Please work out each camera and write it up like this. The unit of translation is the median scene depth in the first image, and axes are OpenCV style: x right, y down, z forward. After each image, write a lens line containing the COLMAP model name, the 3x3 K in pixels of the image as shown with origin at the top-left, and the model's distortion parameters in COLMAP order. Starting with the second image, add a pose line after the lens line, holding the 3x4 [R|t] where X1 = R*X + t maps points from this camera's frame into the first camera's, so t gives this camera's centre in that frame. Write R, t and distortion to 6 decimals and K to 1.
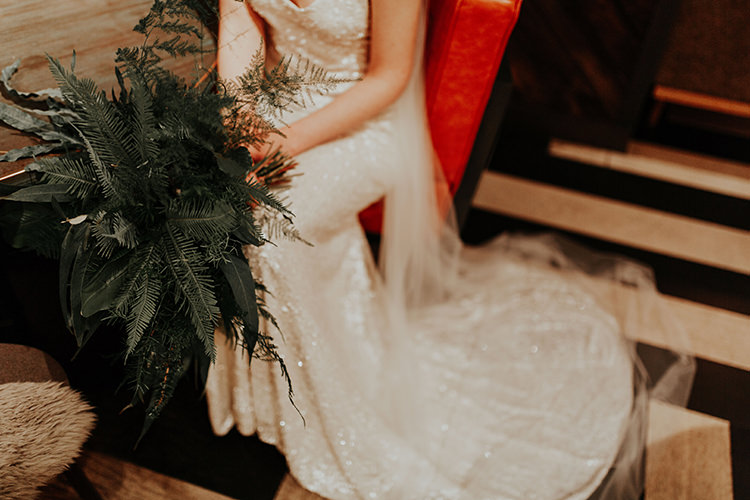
lens RADIAL K [[734.4, 0, 375.0], [0, 734.4, 250.0], [0, 0, 1]] dist [-0.002947, -0.006834]
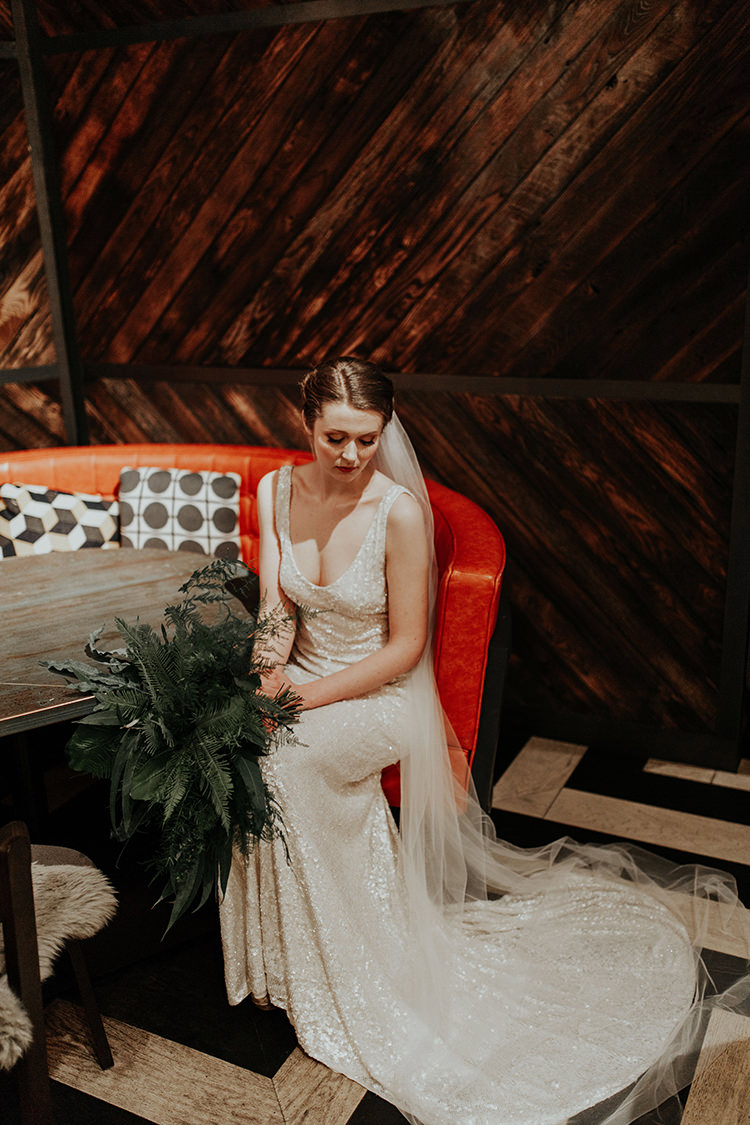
lens RADIAL K [[1081.2, 0, 368.7], [0, 1081.2, 563.6], [0, 0, 1]] dist [0.005108, 0.003382]
pose [[0.982144, -0.039768, -0.183879, 0.261537], [-0.042172, 0.905991, -0.421192, 0.327954], [0.183343, 0.421426, 0.888136, -0.511066]]
